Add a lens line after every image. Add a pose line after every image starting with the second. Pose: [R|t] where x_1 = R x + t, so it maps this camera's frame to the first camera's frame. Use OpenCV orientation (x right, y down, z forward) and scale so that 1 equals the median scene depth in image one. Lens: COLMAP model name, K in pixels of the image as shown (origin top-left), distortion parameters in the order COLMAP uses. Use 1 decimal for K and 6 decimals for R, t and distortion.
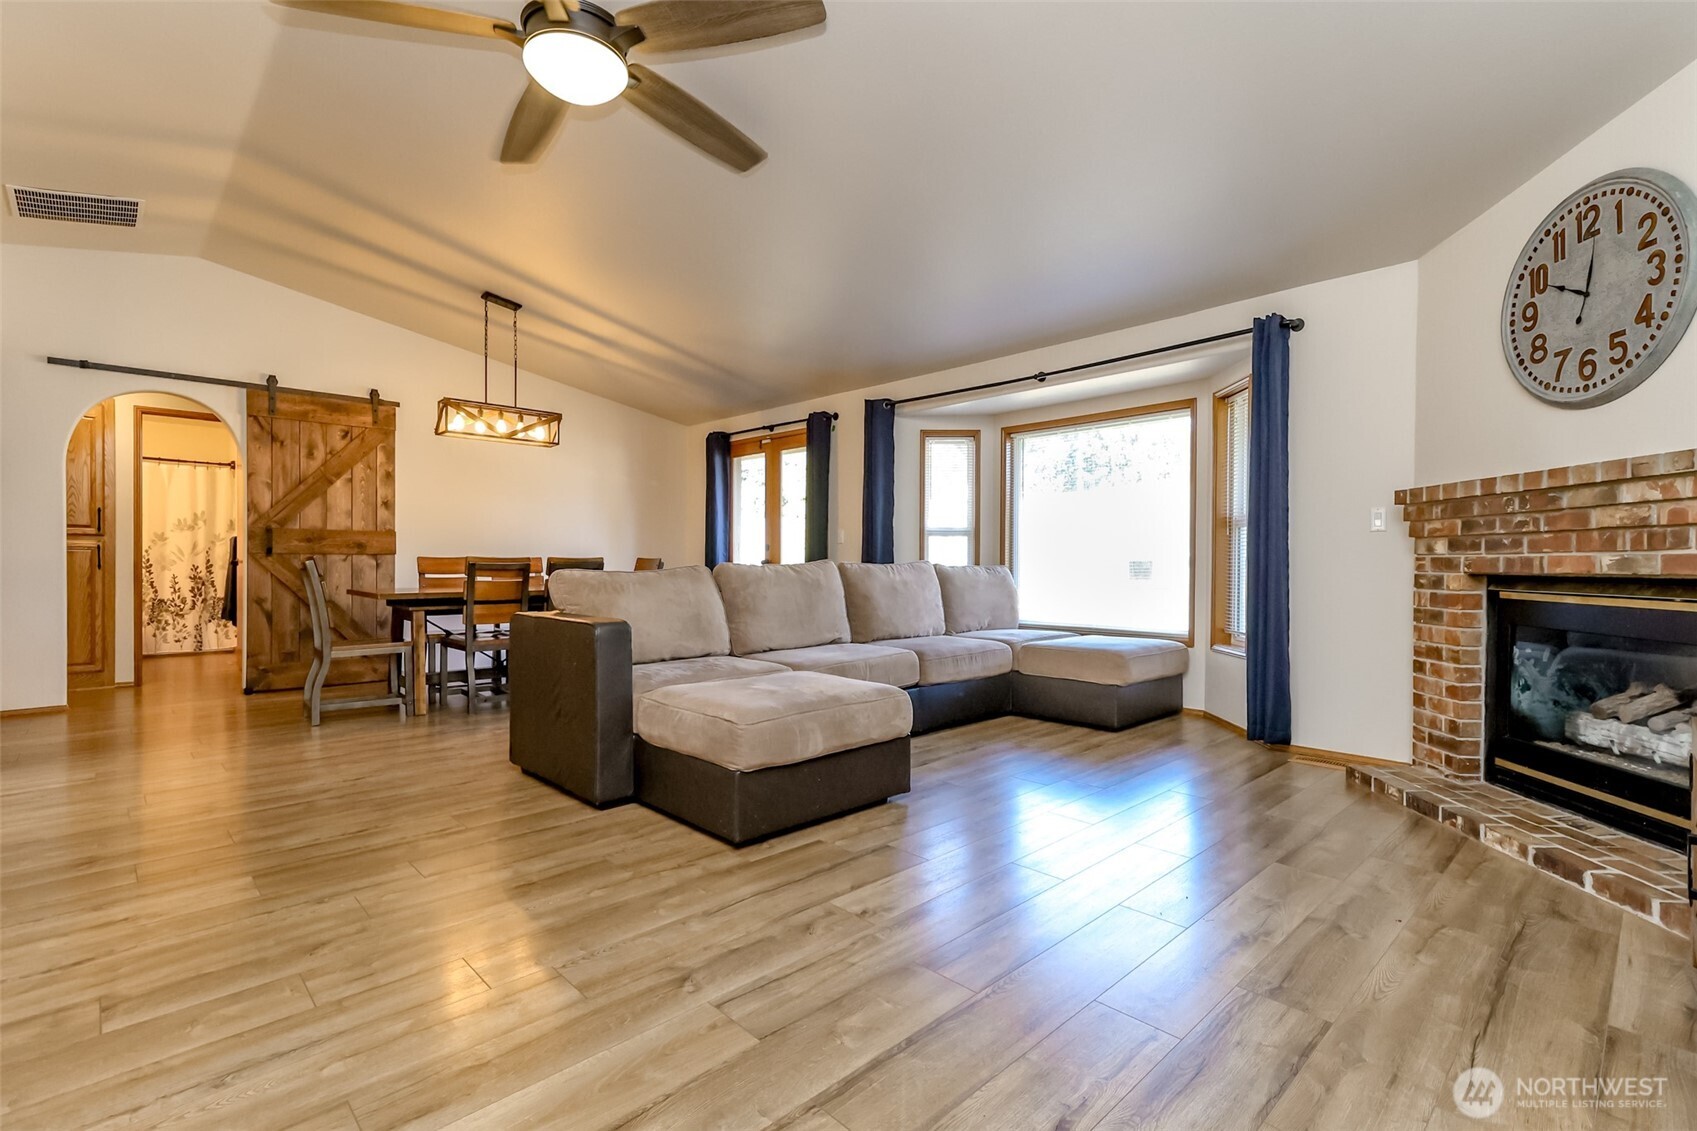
lens RADIAL K [[777.8, 0, 854.8], [0, 777.8, 566.1], [0, 0, 1]] dist [0.019133, 0.000312]
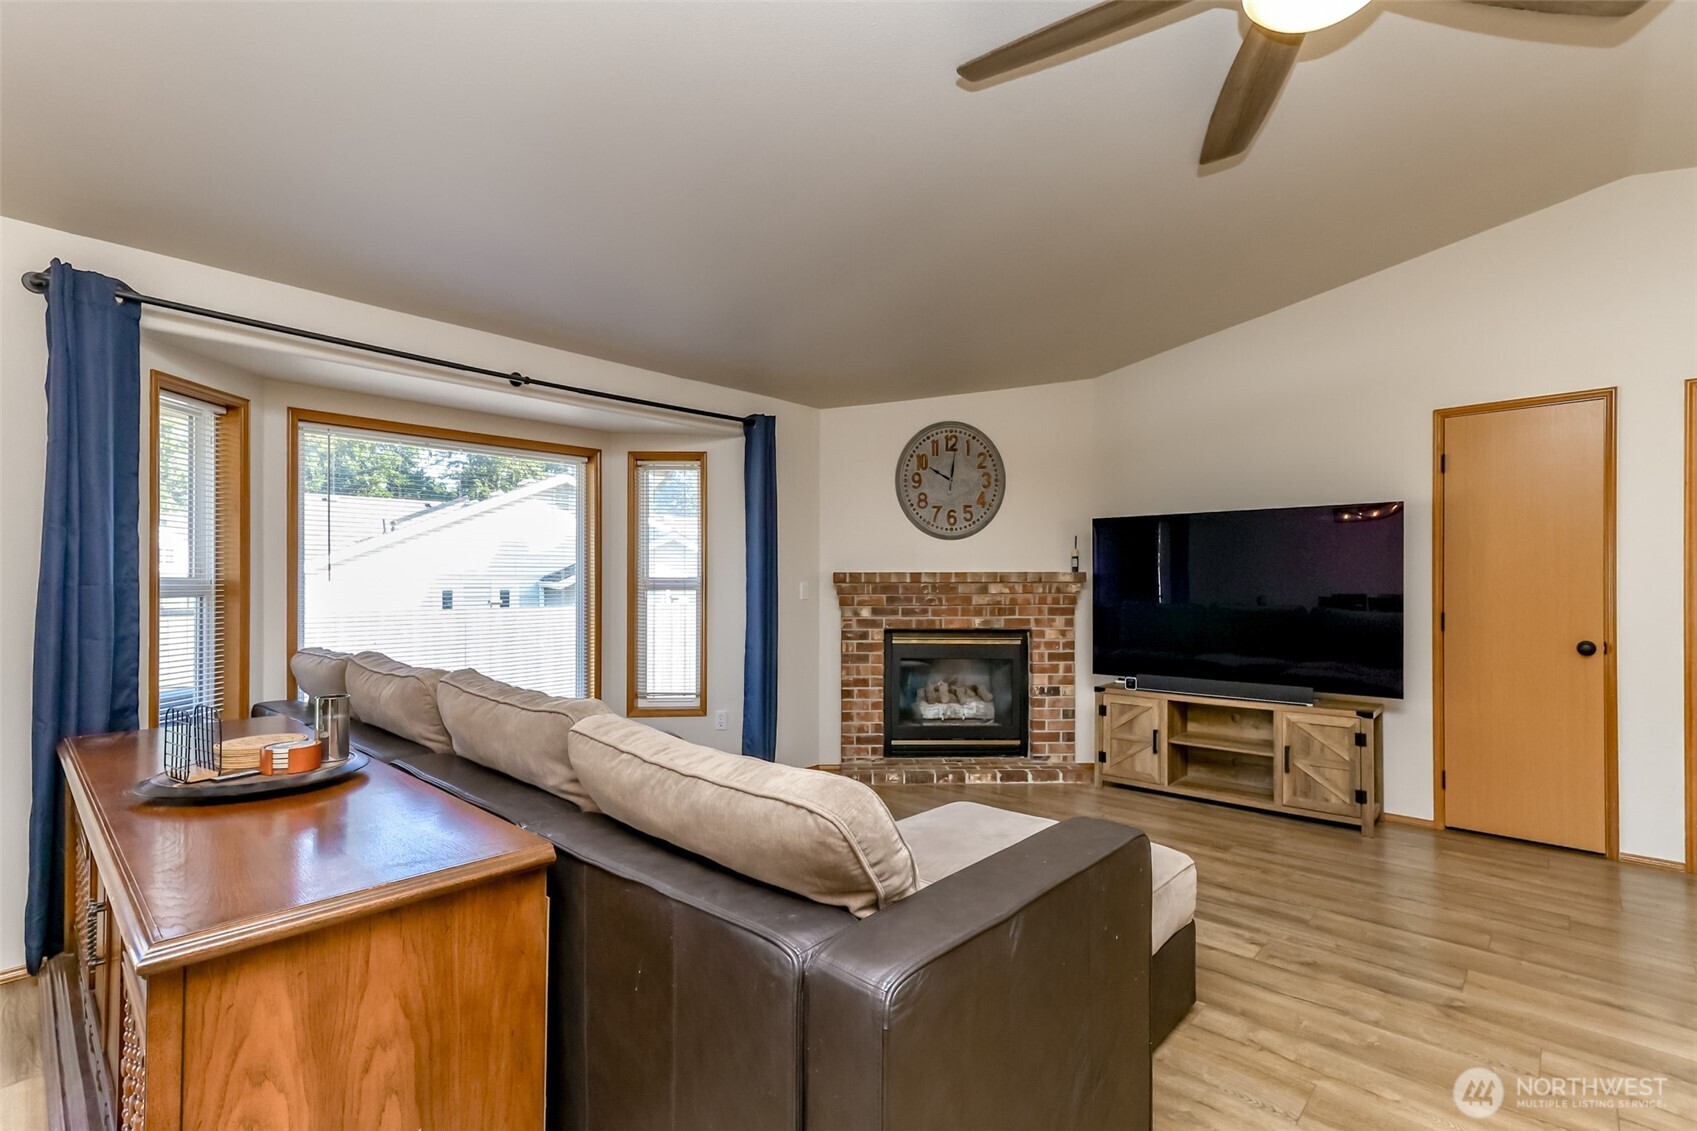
lens RADIAL K [[777.8, 0, 881.8], [0, 777.8, 583.6], [0, 0, 1]] dist [0.019133, 0.000312]
pose [[-0.084832, -0.004890, 0.996383, -0.441265], [0.004422, 0.999976, 0.005284, -0.050941], [-0.996385, 0.004854, -0.084809, 0.635734]]
